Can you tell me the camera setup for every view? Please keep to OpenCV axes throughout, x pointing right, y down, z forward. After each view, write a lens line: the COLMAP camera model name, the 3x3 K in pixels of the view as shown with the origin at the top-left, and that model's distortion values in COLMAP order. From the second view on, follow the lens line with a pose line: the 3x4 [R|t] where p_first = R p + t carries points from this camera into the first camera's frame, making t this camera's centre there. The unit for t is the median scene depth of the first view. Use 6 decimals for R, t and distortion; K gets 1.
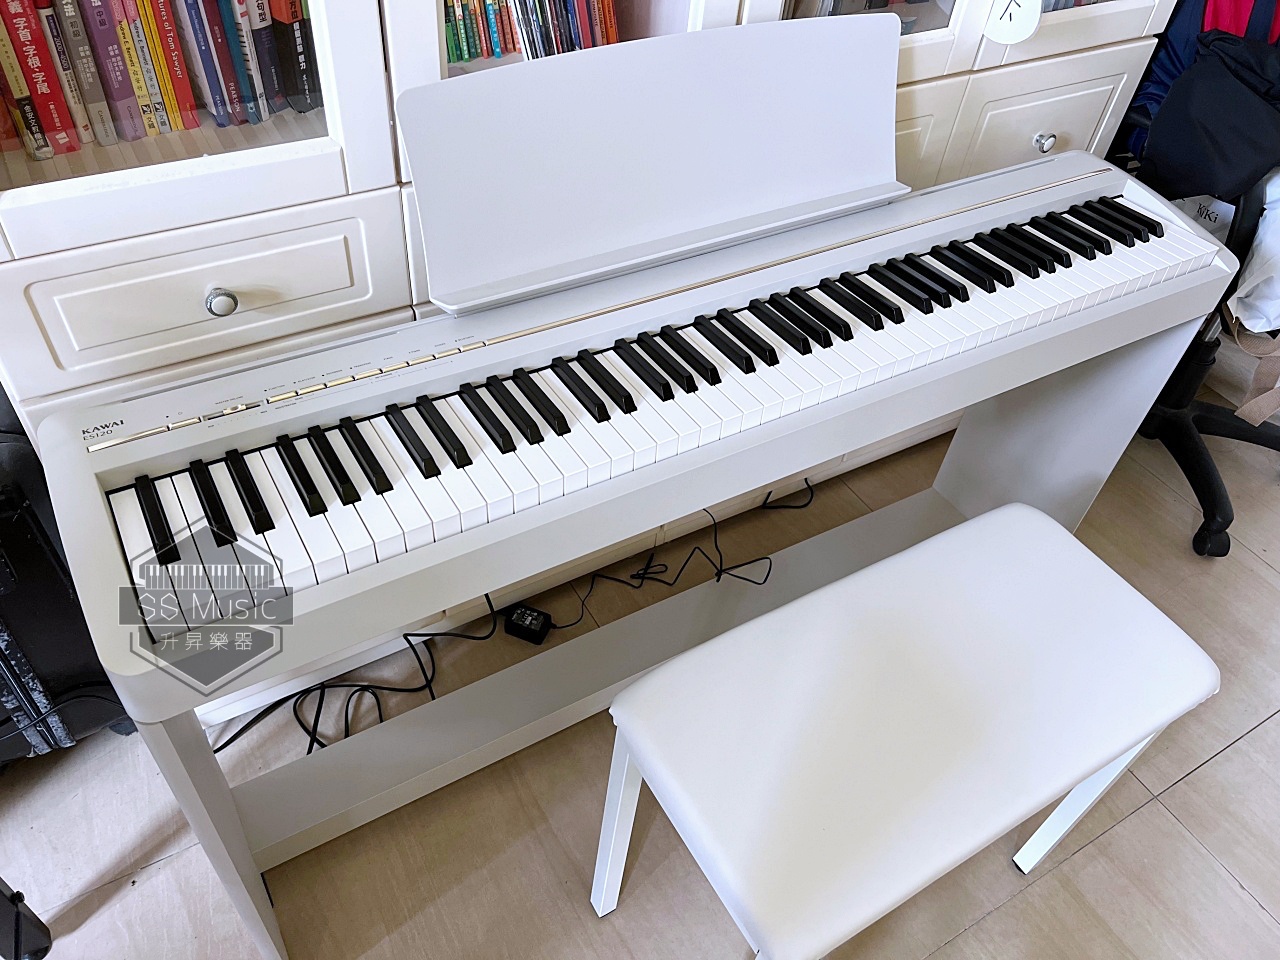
lens RADIAL K [[979.5, 0, 640.0], [0, 979.5, 480.0], [0, 0, 1]] dist [0.047165, -0.071168]
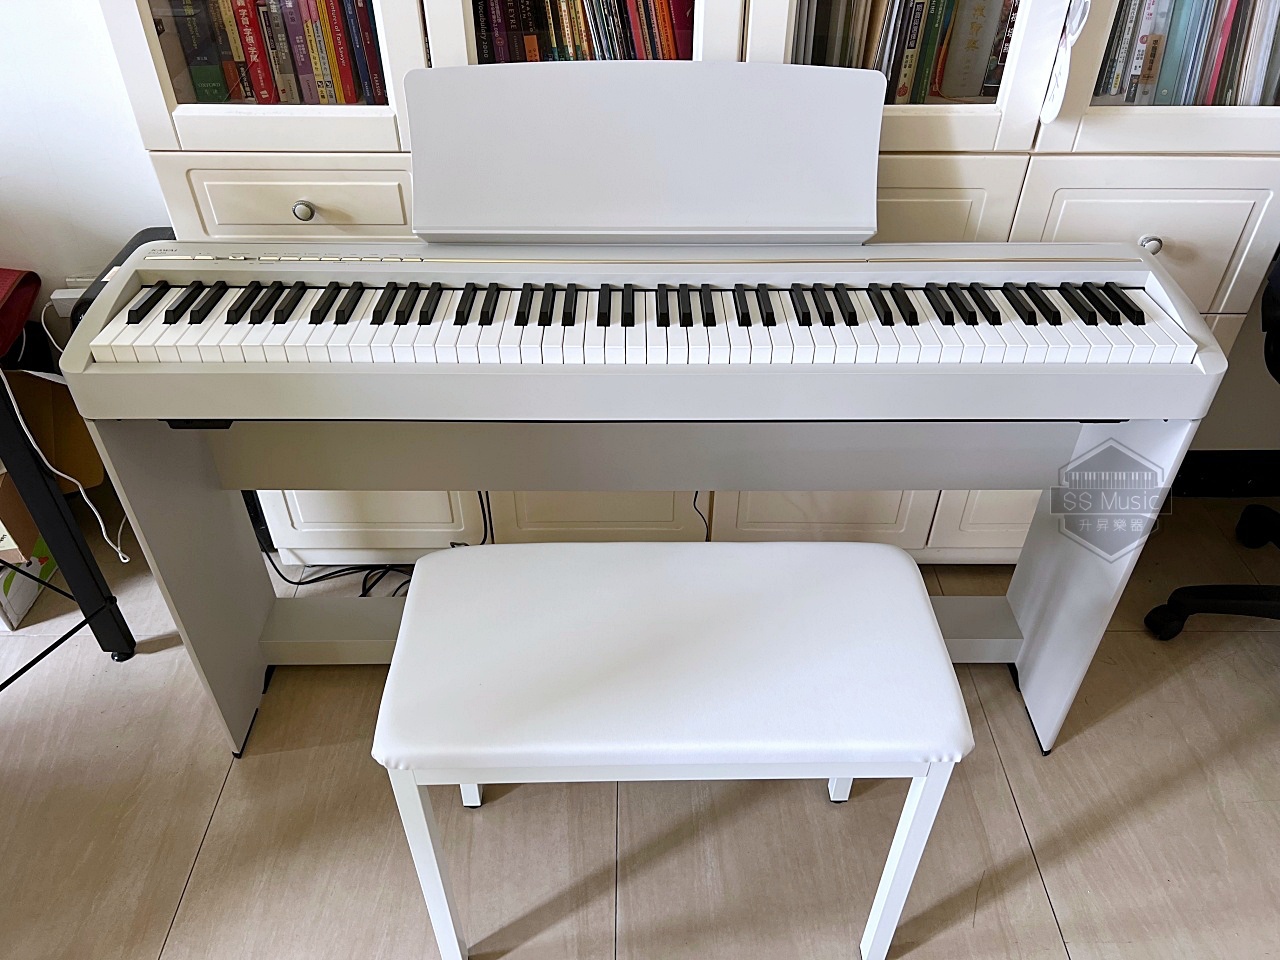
lens RADIAL K [[979.5, 0, 640.0], [0, 979.5, 480.0], [0, 0, 1]] dist [0.047165, -0.071168]
pose [[0.860591, 0.253599, -0.441668, 0.716997], [-0.310255, 0.948773, -0.059761, 0.123063], [0.403887, 0.188460, 0.895186, -0.005498]]
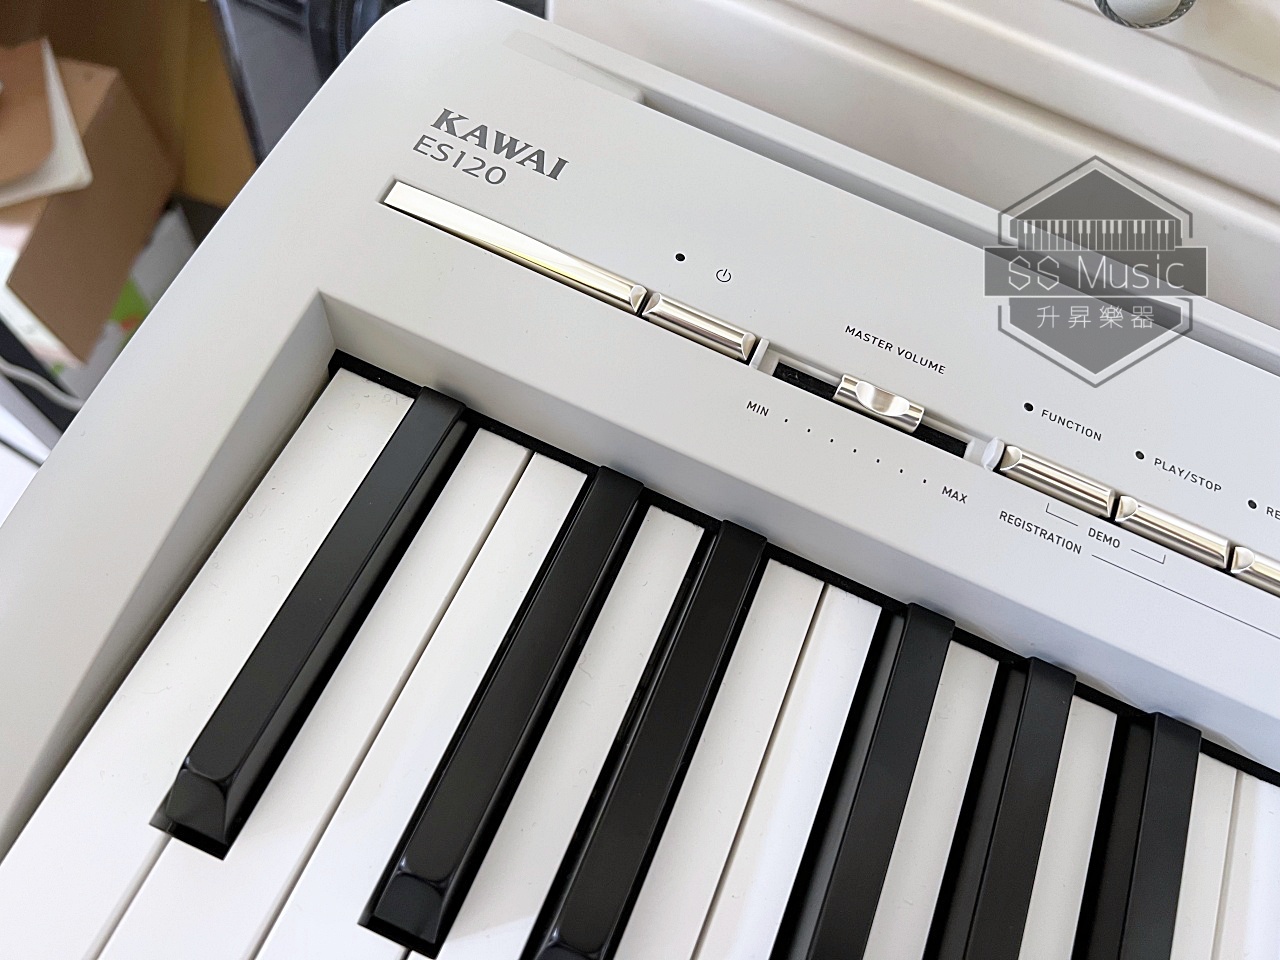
lens RADIAL K [[979.5, 0, 640.0], [0, 979.5, 480.0], [0, 0, 1]] dist [0.047165, -0.071168]
pose [[0.588963, 0.738071, -0.329203, -0.303224], [-0.613145, 0.673455, 0.412930, -0.106035], [0.526475, -0.041352, 0.849185, 0.656031]]
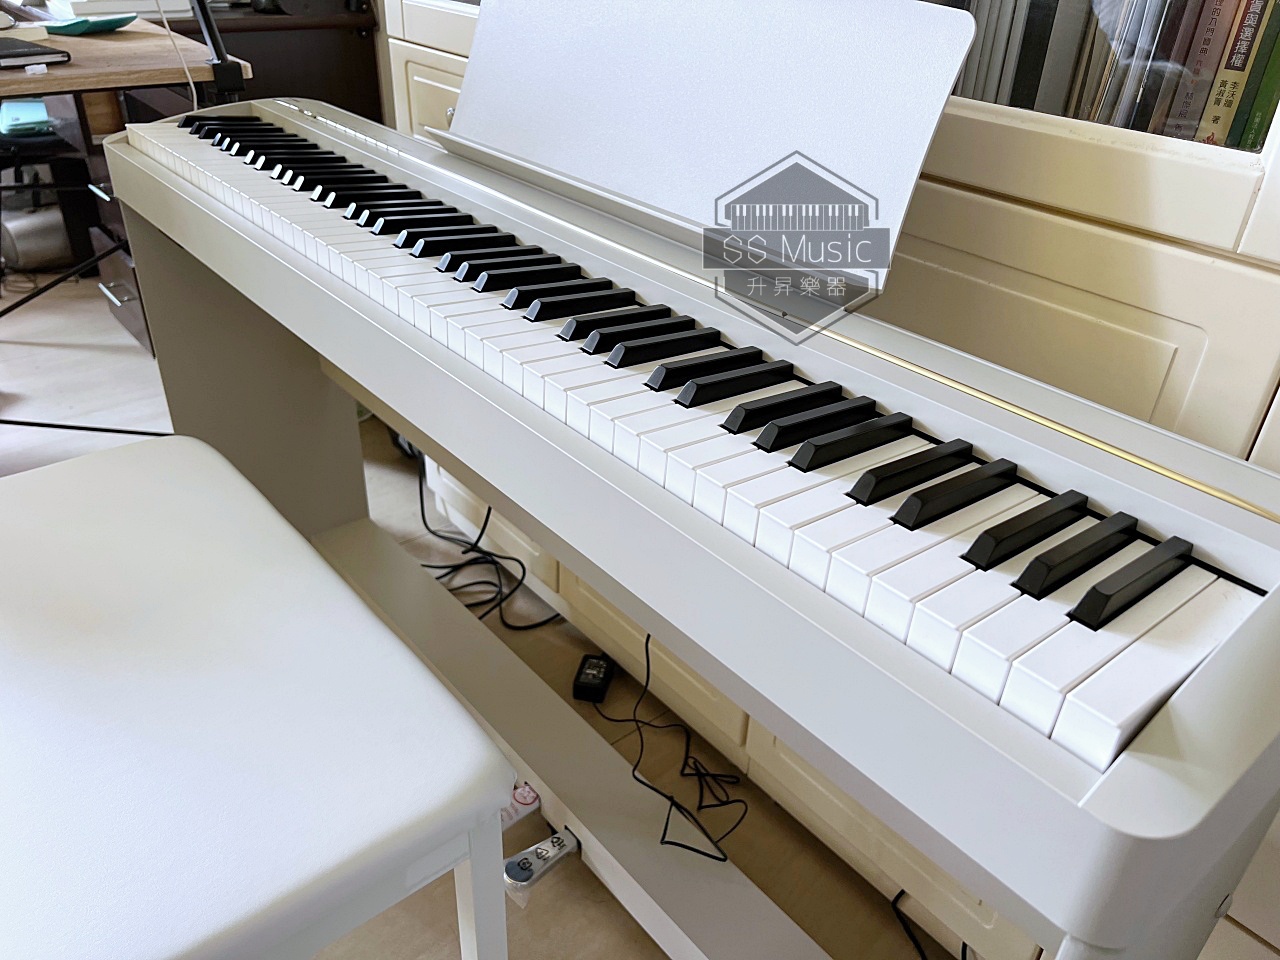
lens RADIAL K [[978.4, 0, 650.2], [0, 978.4, 480.4], [0, 0, 1]] dist [0.049755, -0.077534]
pose [[0.165912, 0.435314, -0.884859, 0.994315], [-0.720287, 0.666355, 0.192764, -0.299143], [0.673543, 0.605370, 0.424107, 0.901665]]
